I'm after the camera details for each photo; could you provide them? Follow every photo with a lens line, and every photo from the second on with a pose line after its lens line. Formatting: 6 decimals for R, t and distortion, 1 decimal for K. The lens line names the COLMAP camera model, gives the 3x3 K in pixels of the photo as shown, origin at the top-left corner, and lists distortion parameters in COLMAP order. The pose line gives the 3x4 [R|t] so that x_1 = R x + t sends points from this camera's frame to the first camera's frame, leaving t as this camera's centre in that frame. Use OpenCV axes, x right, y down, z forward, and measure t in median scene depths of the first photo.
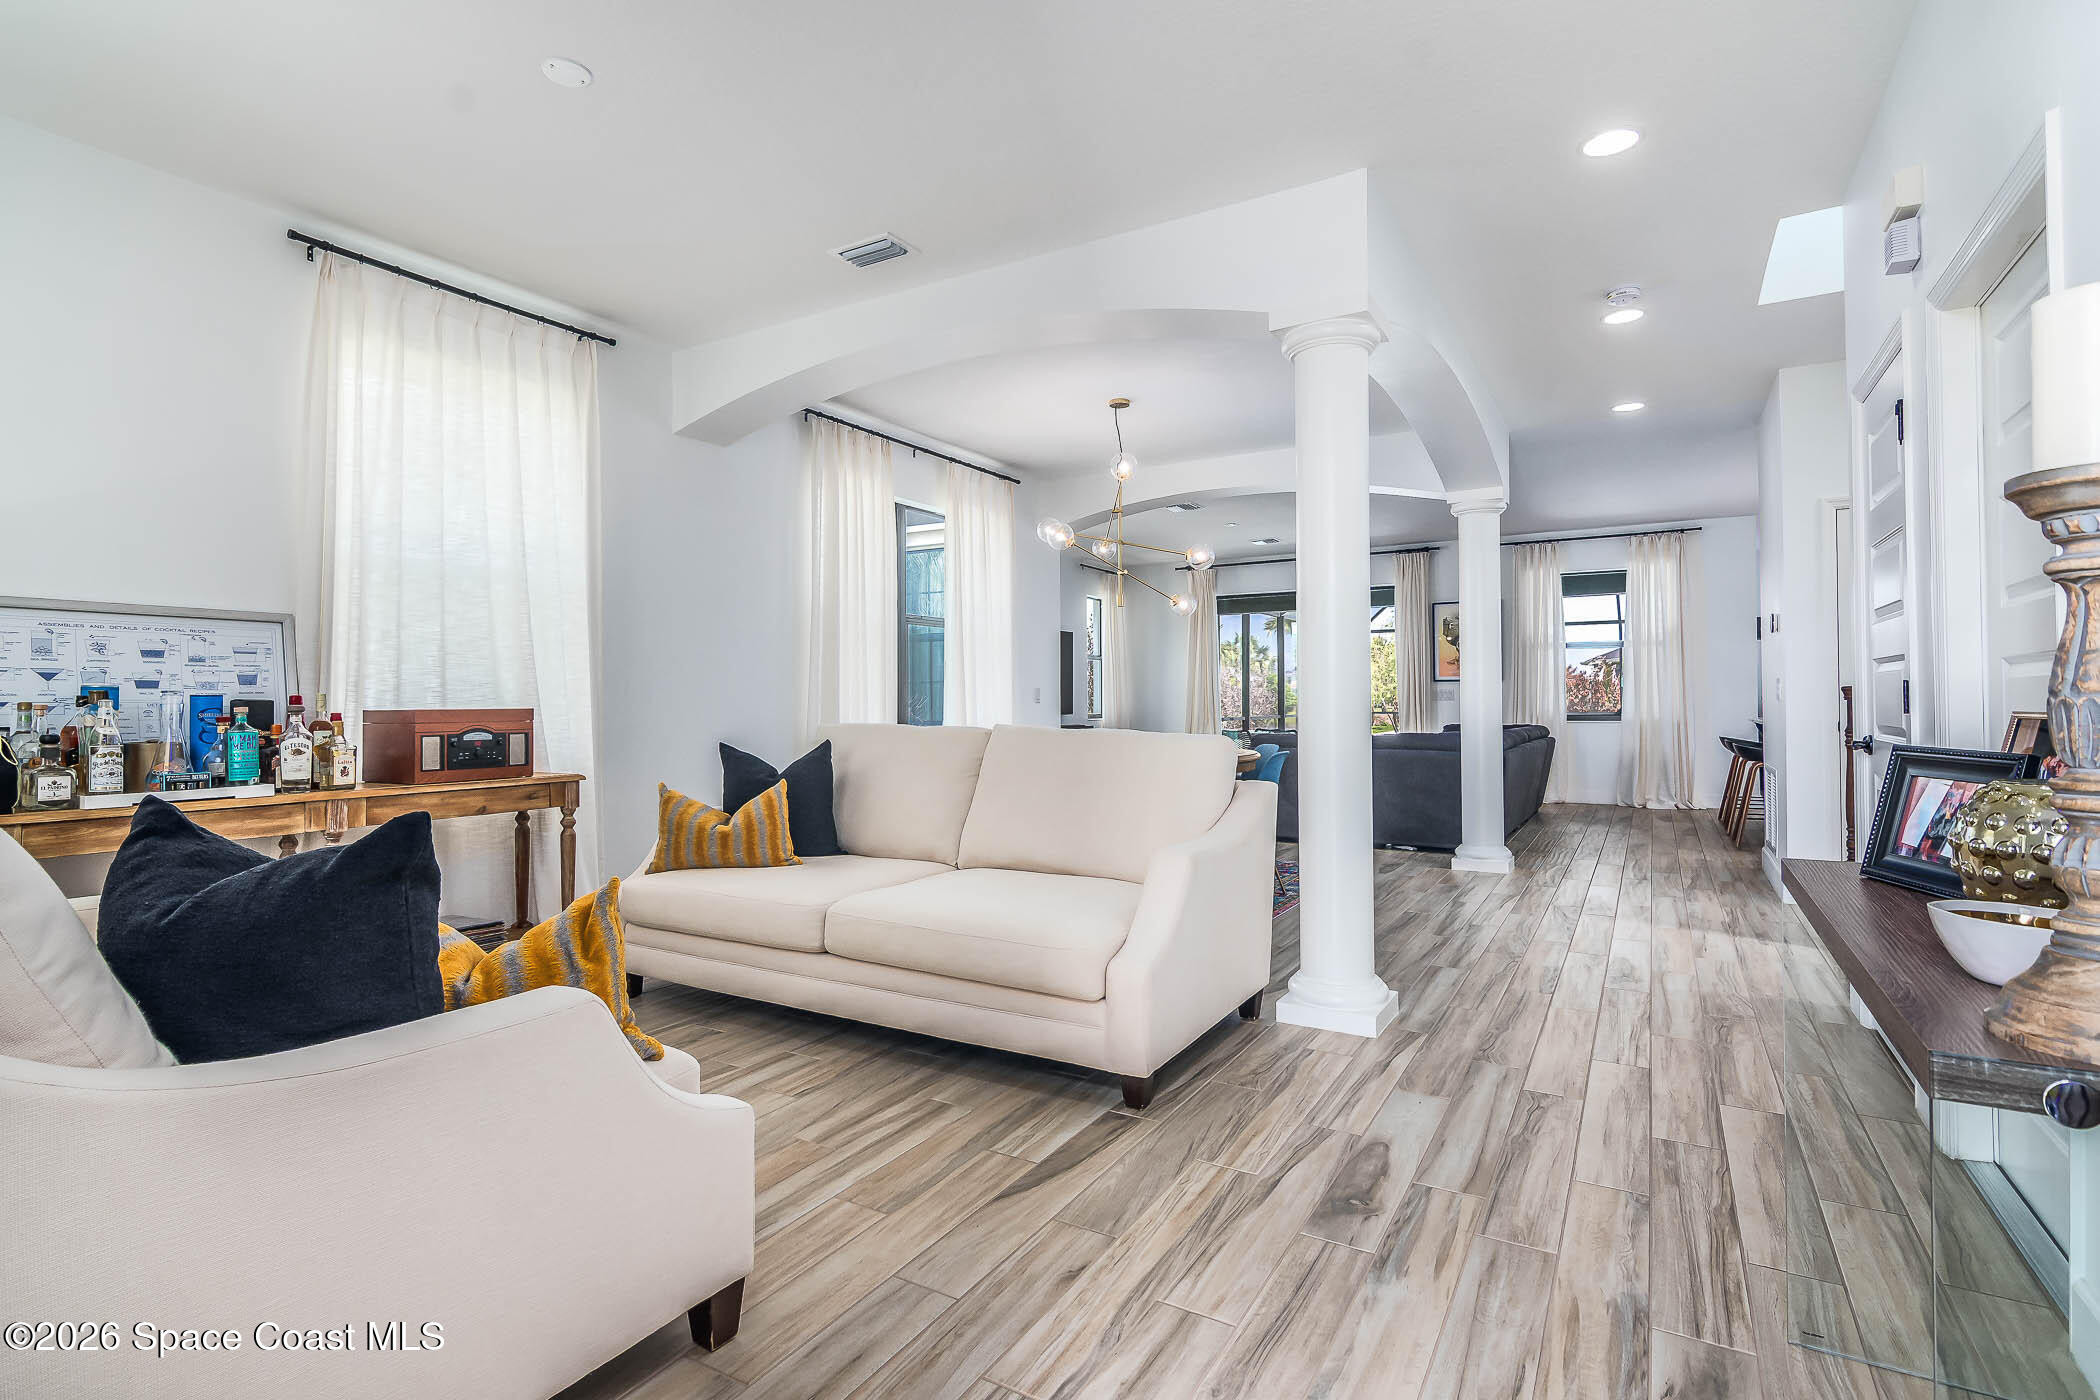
lens RADIAL K [[1037.5, 0, 1040.2], [0, 1037.5, 681.0], [0, 0, 1]] dist [0.001461, 0.000787]
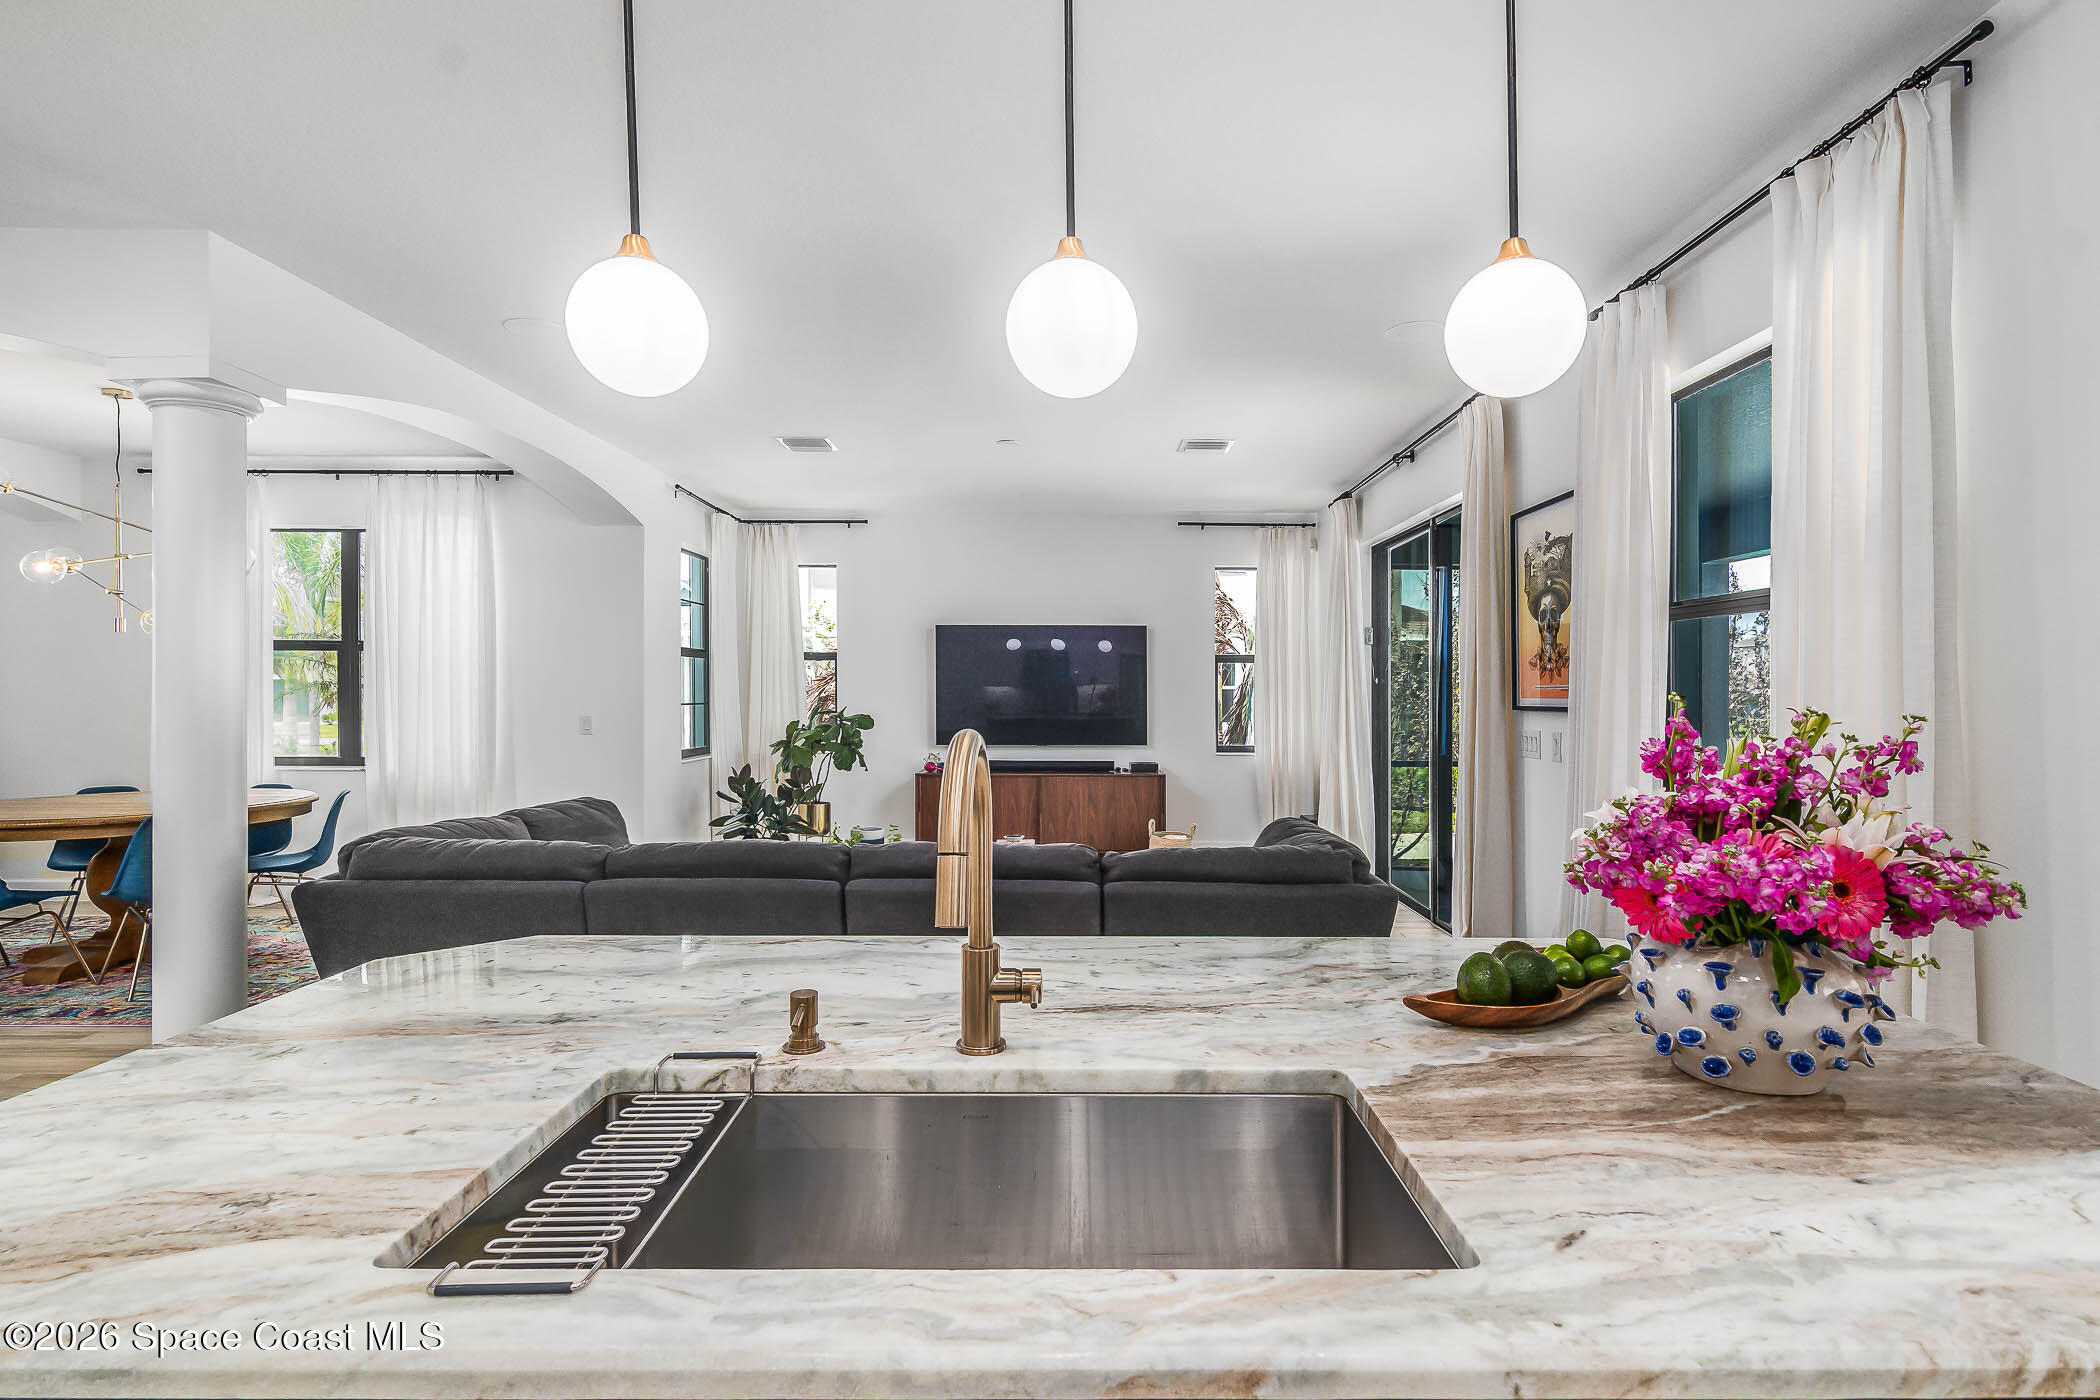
lens RADIAL K [[1007.6, 0, 1030.9], [0, 1007.6, 695.8], [0, 0, 1]] dist [-0.002444, -0.000510]
pose [[0.484675, 0.009655, -0.874641, 0.664008], [0.009139, 0.999829, 0.016101, -0.013536], [0.874647, -0.015798, 0.484504, 0.683191]]
